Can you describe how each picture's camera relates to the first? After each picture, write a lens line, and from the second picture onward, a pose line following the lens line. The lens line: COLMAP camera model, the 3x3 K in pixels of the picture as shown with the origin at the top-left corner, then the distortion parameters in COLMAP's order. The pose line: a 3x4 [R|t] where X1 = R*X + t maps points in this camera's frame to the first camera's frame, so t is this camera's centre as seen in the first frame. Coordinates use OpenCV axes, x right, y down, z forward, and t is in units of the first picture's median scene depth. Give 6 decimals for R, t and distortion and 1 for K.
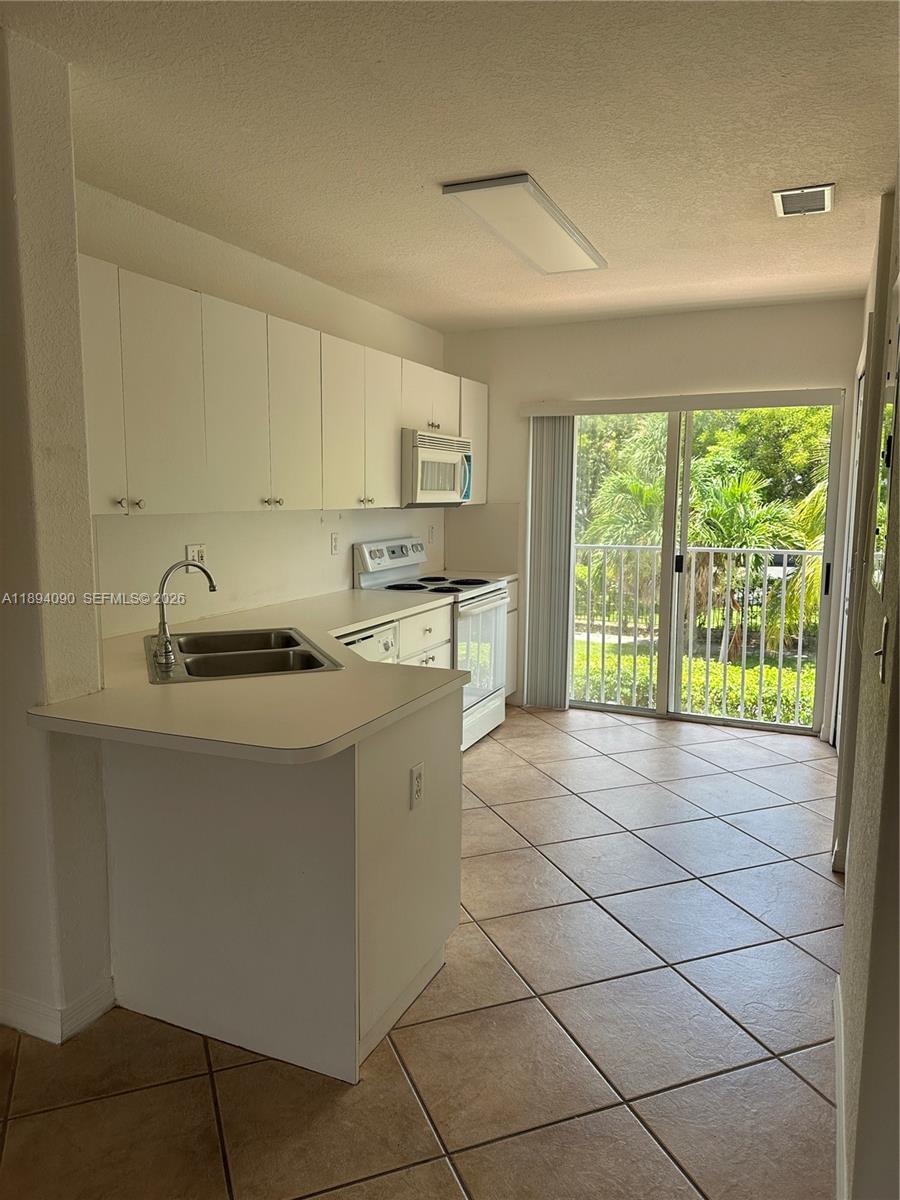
lens RADIAL K [[839.7, 0, 440.8], [0, 839.7, 591.8], [0, 0, 1]] dist [0.051032, -0.045834]
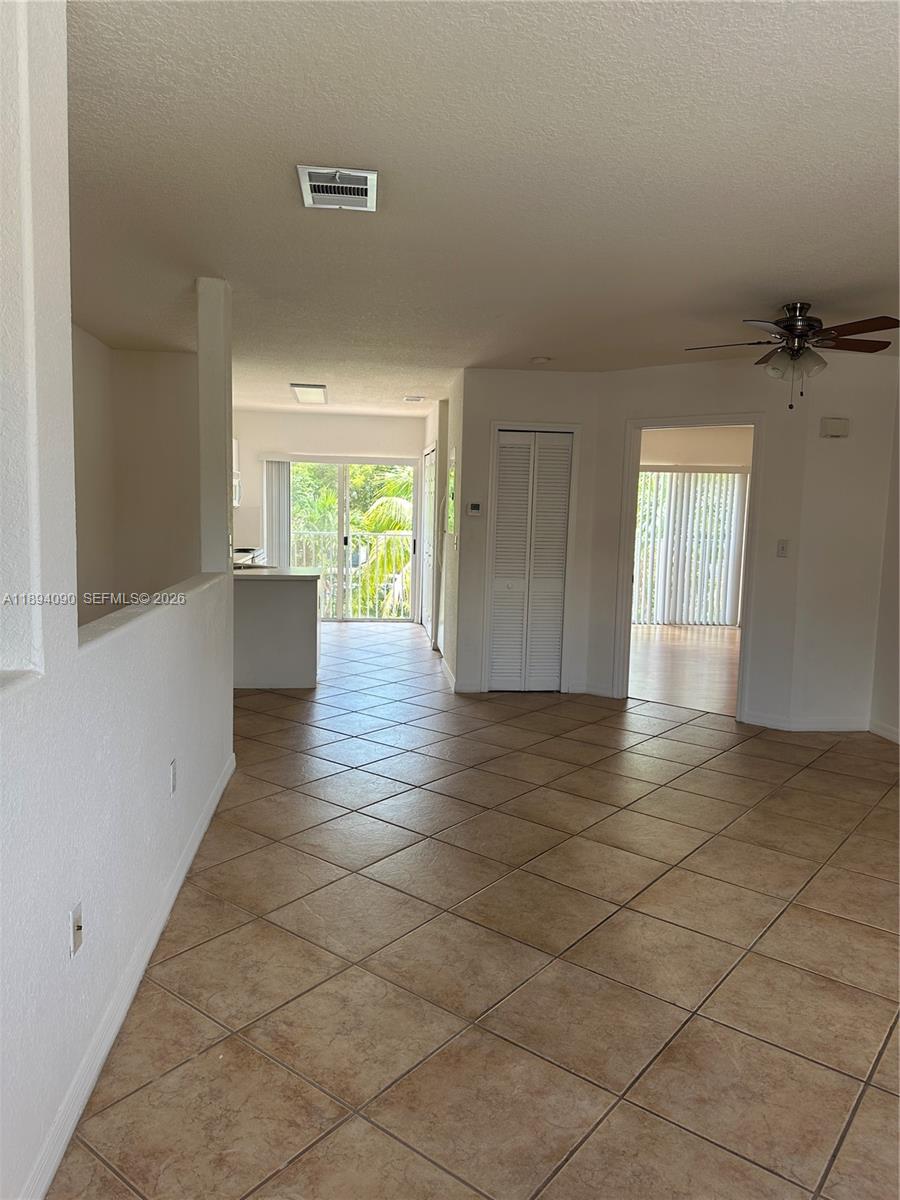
lens RADIAL K [[839.7, 0, 450.8], [0, 839.7, 600.7], [0, 0, 1]] dist [0.051032, -0.045834]
pose [[0.861880, -0.040120, 0.505522, -0.541712], [0.039884, 0.999140, 0.011295, 0.101405], [-0.505541, 0.010428, 0.862740, -0.869308]]
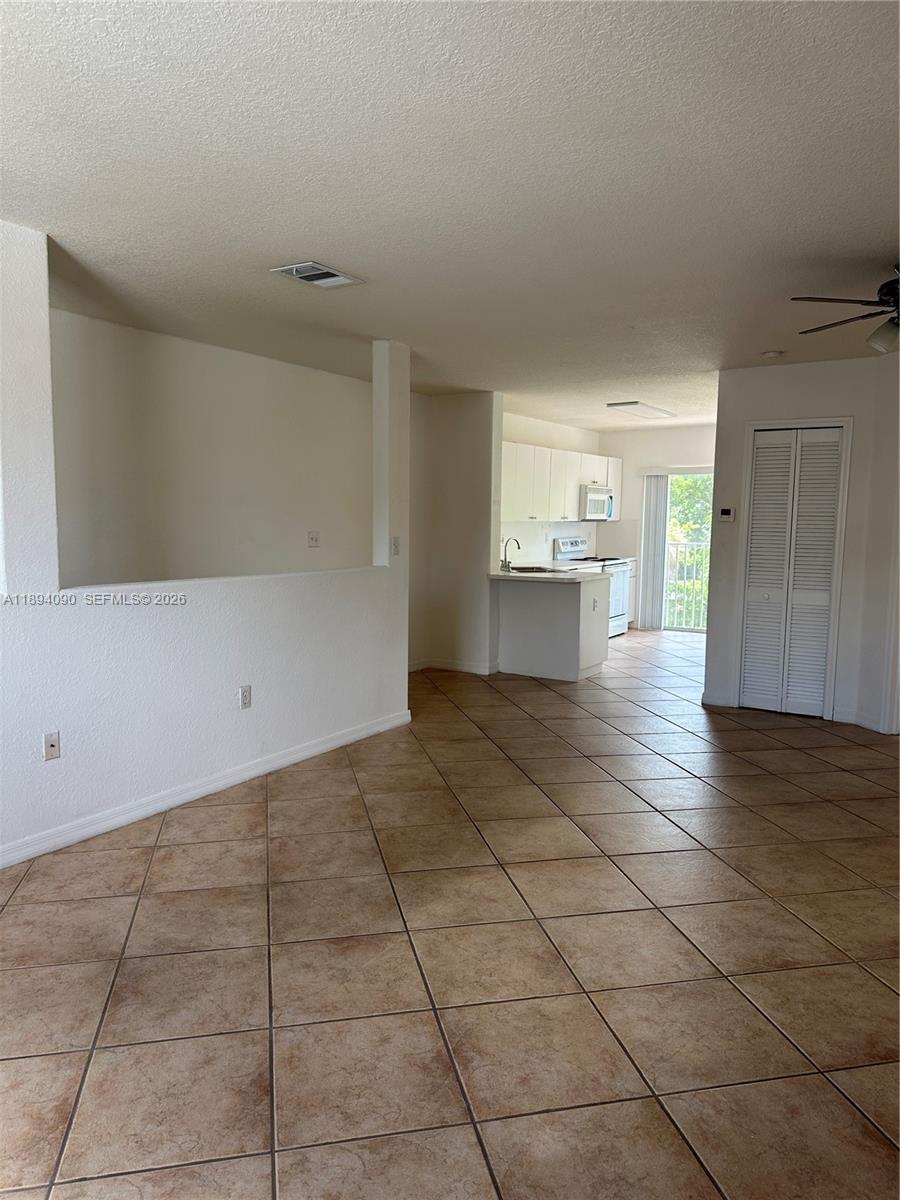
lens RADIAL K [[839.7, 0, 433.5], [0, 839.7, 597.9], [0, 0, 1]] dist [0.051032, -0.045834]
pose [[0.986677, 0.020563, -0.161384, -0.058624], [-0.024263, 0.999485, -0.020985, 0.138684], [0.160870, 0.024621, 0.986669, -1.089227]]
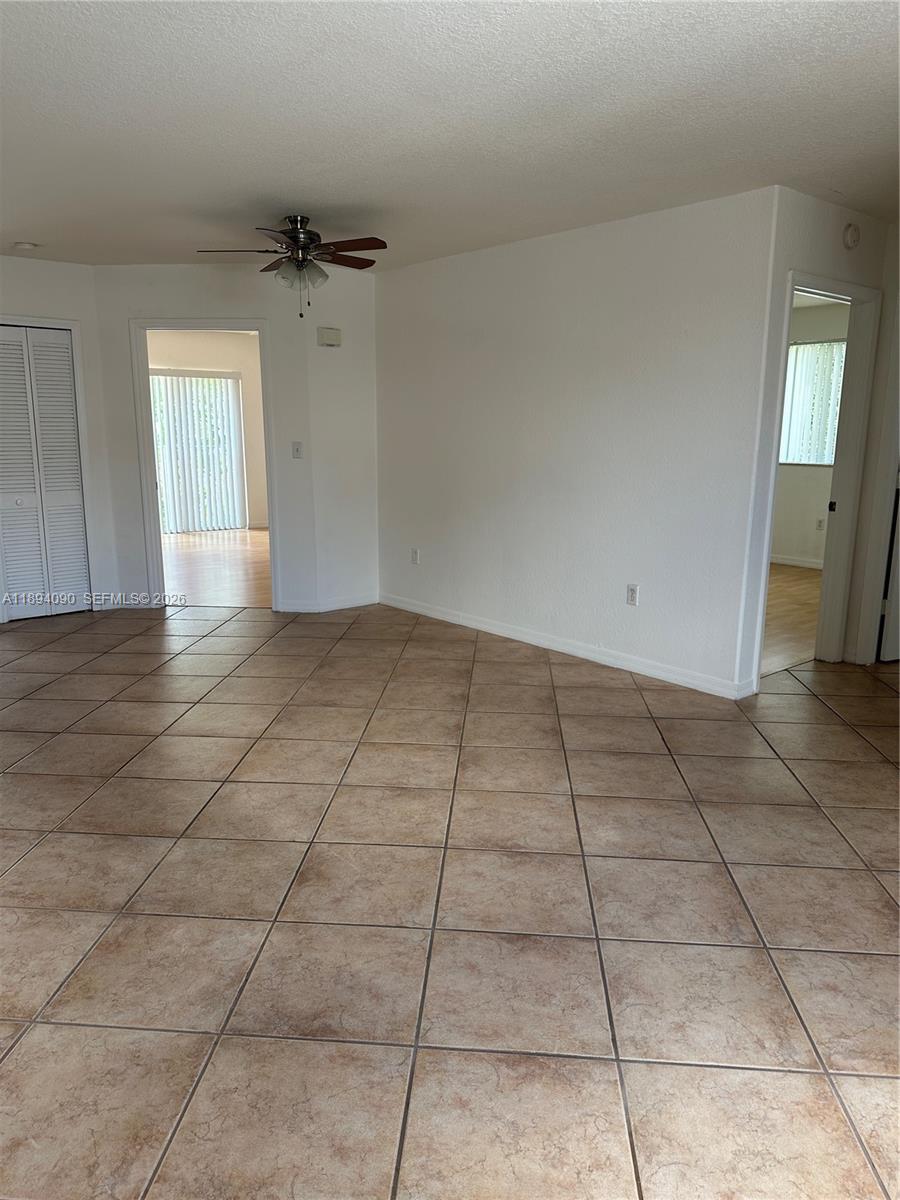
lens RADIAL K [[839.7, 0, 432.6], [0, 839.7, 598.1], [0, 0, 1]] dist [0.051032, -0.045834]
pose [[0.446314, -0.189520, 0.874578, -0.619502], [0.110782, 0.981500, 0.156155, 0.106970], [-0.887993, 0.027193, 0.459053, -0.855586]]
